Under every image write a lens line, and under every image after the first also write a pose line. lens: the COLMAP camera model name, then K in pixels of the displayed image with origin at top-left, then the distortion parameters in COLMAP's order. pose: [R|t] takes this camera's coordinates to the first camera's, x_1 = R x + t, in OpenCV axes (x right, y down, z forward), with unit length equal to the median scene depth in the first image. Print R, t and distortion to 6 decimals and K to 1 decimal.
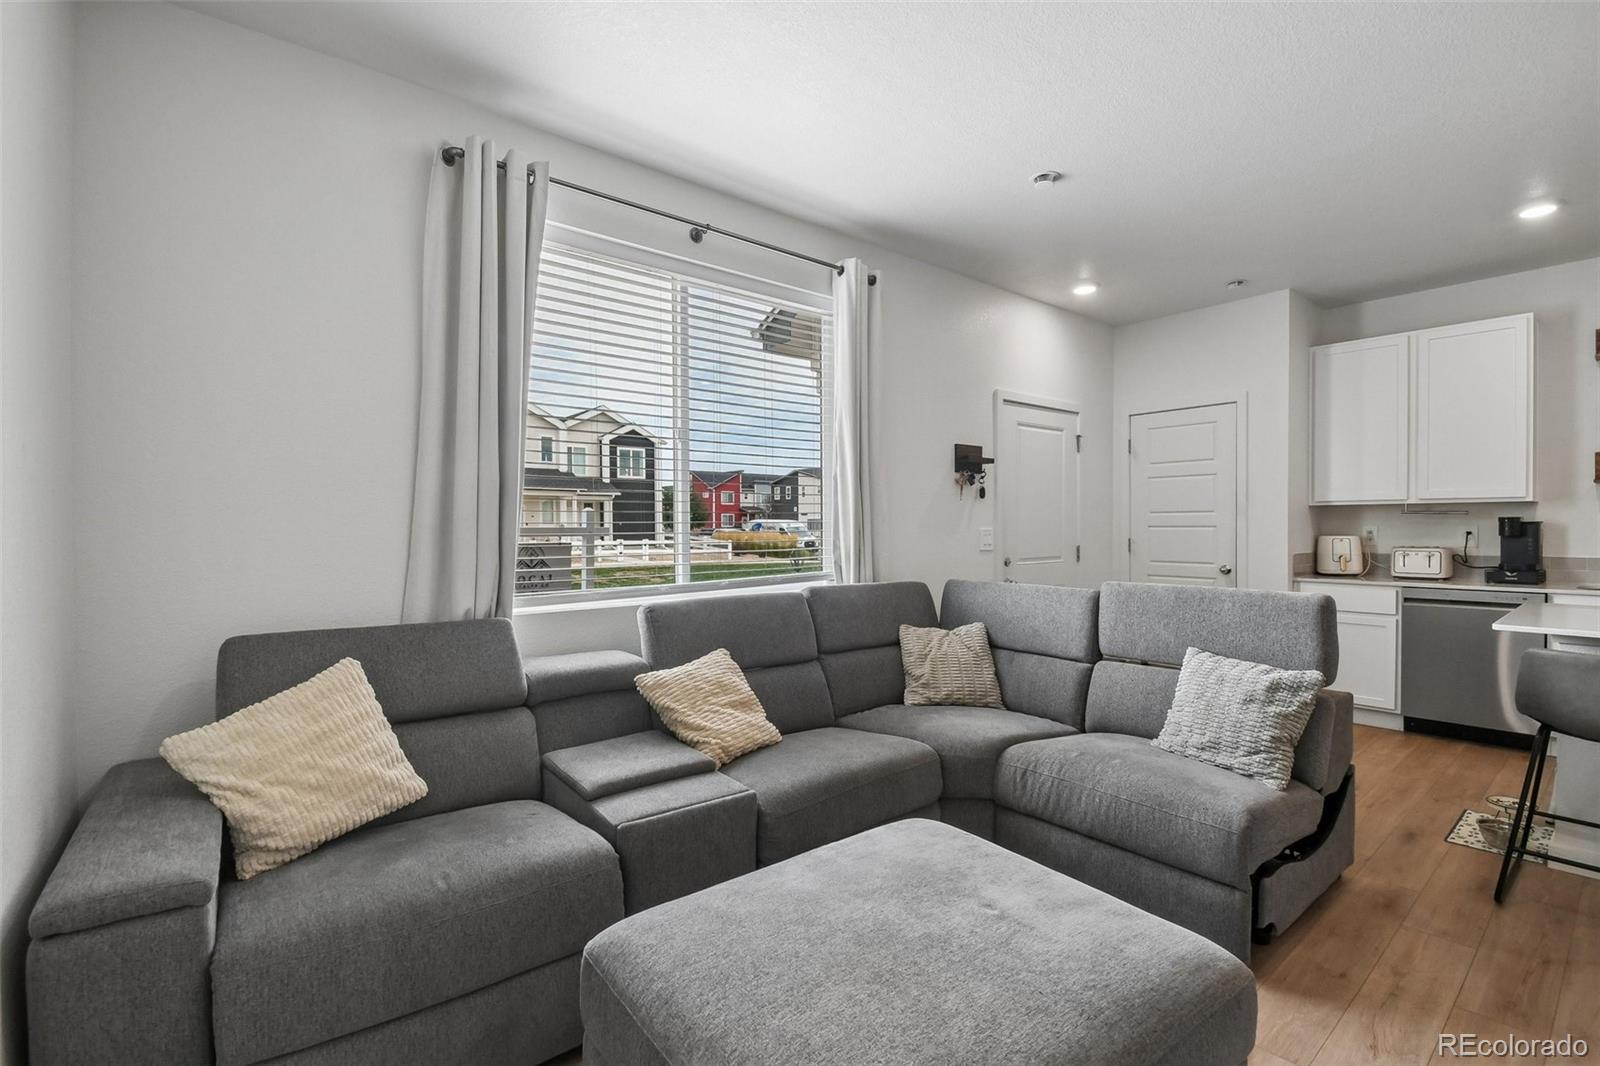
lens RADIAL K [[704.0, 0, 774.8], [0, 704.0, 527.4], [0, 0, 1]] dist [-0.001589, -0.000183]
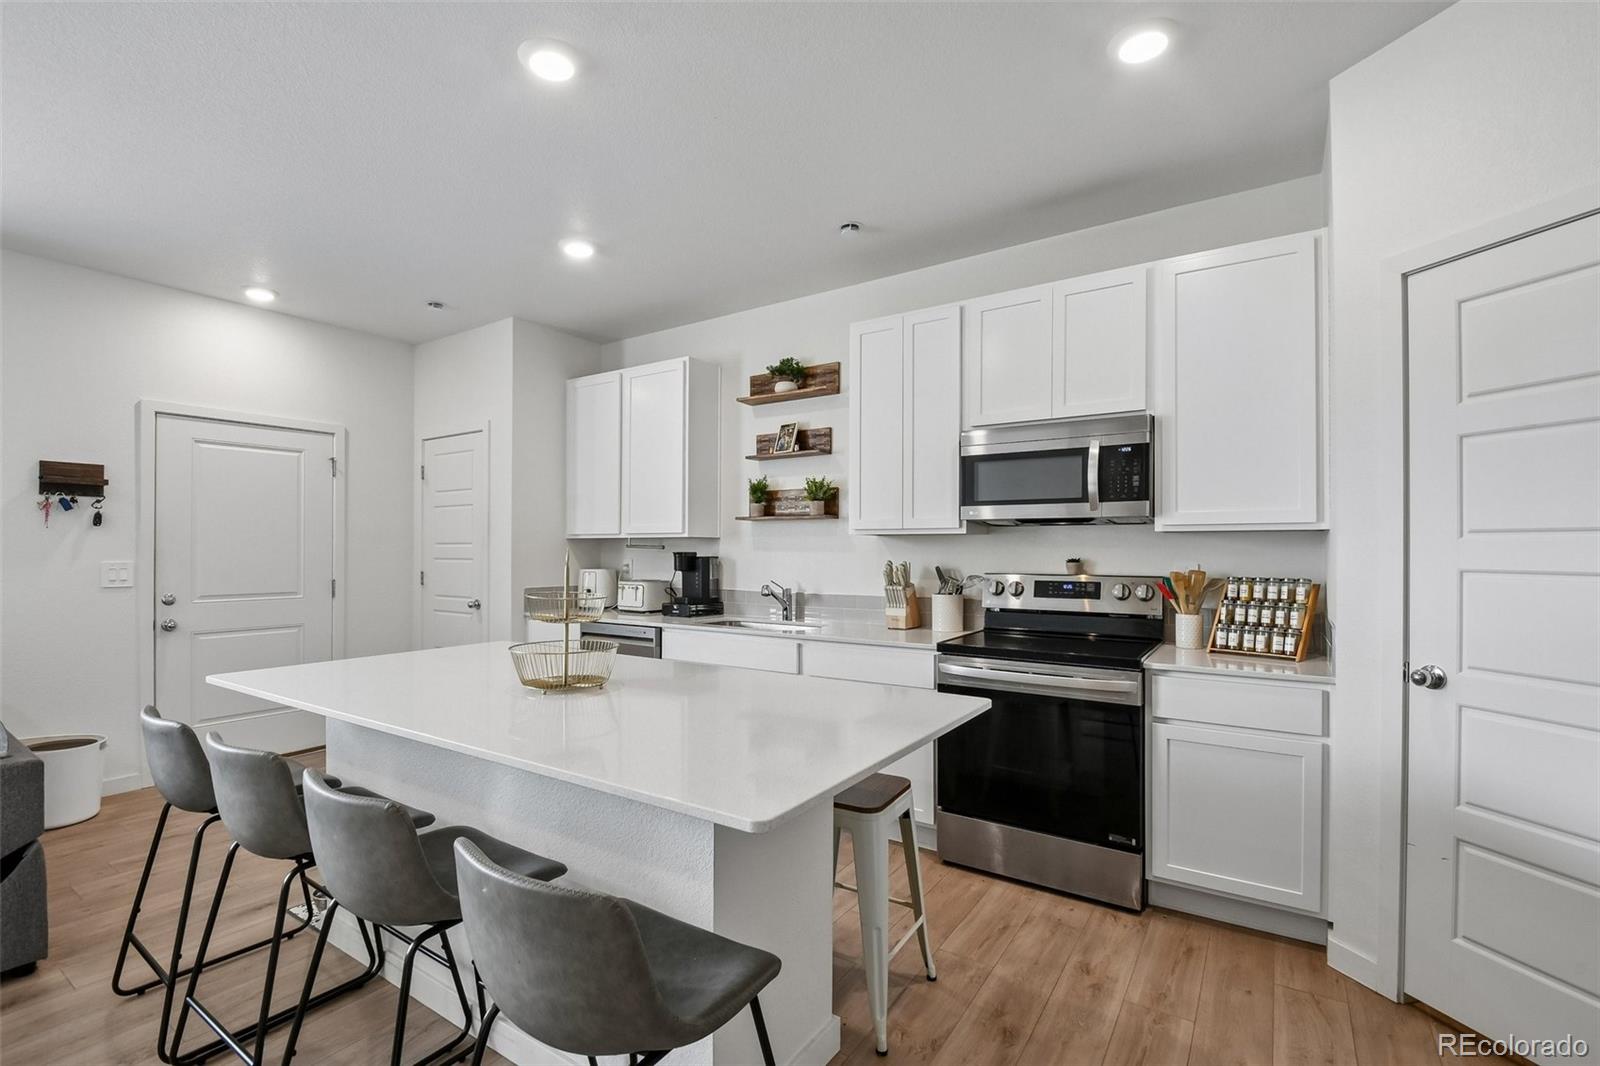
lens RADIAL K [[724.7, 0, 776.4], [0, 724.7, 550.8], [0, 0, 1]] dist [-0.010511, -0.000204]
pose [[0.954832, 0.005872, 0.297089, 0.821530], [-0.004610, 0.999977, -0.004949, -0.011231], [-0.297112, 0.003355, 0.954837, -0.067261]]
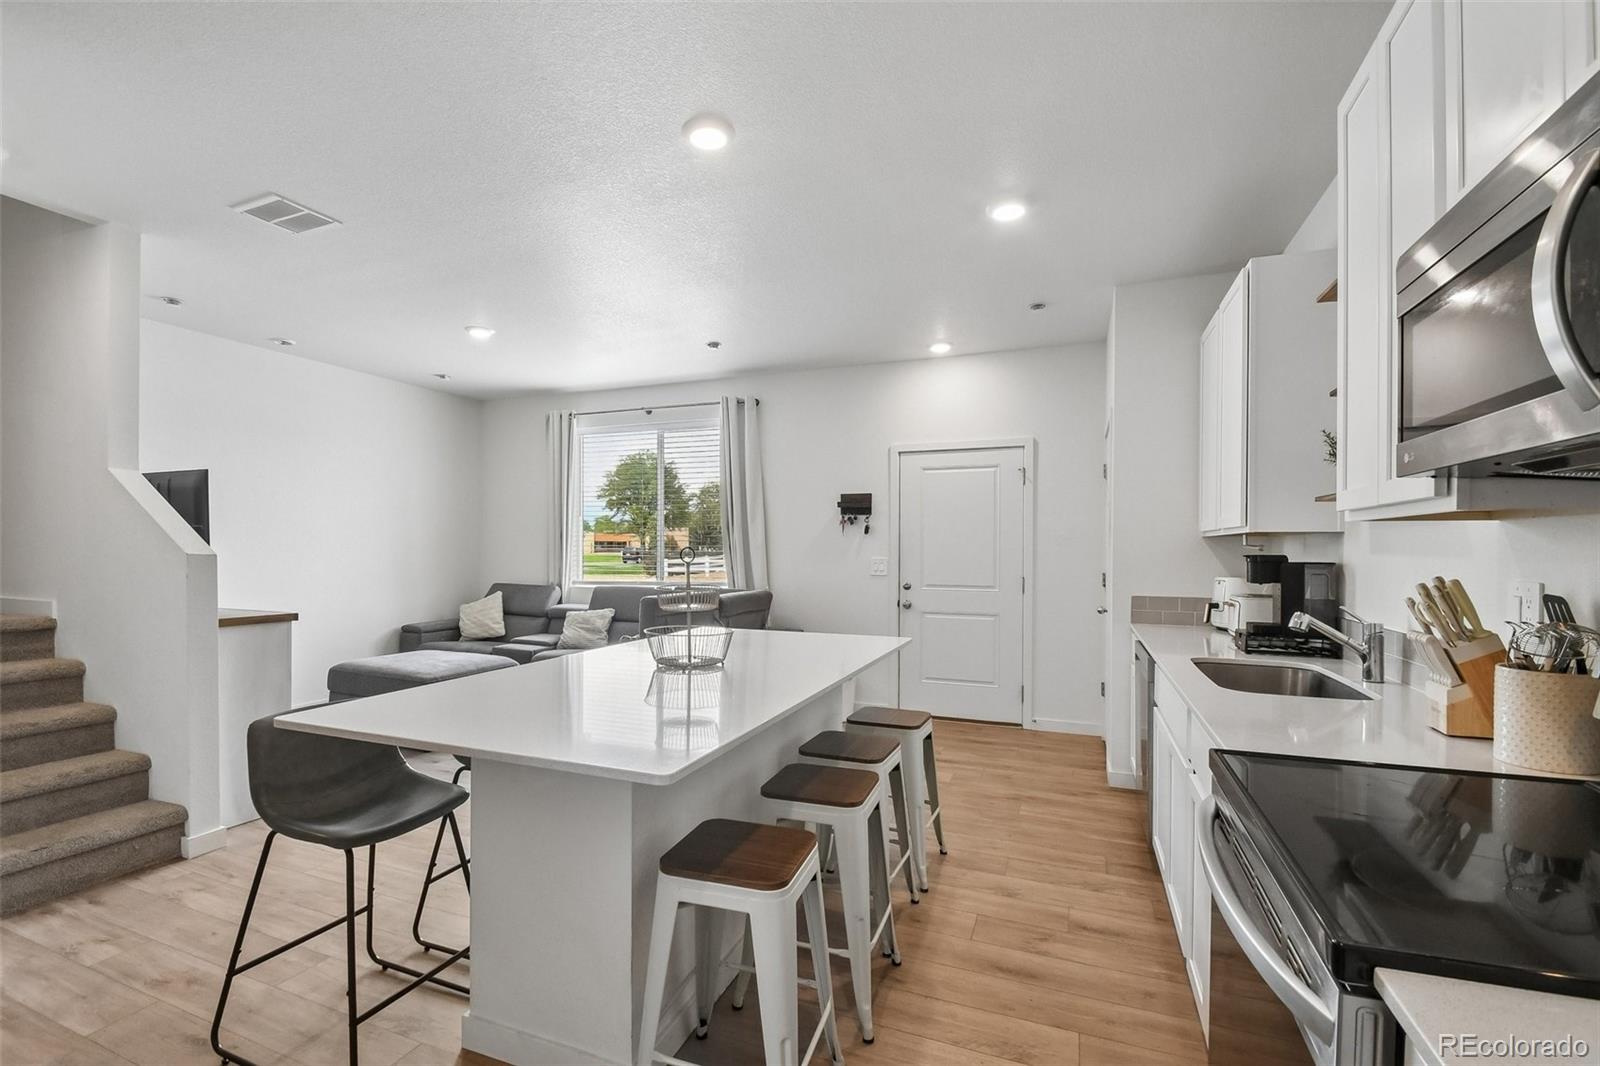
lens RADIAL K [[724.7, 0, 776.4], [0, 724.7, 550.8], [0, 0, 1]] dist [-0.010511, -0.000204]
pose [[0.490465, 0.011535, -0.871385, 1.365857], [-0.010262, 0.999920, 0.007461, -0.019269], [0.871401, 0.005283, 0.490543, 0.212762]]
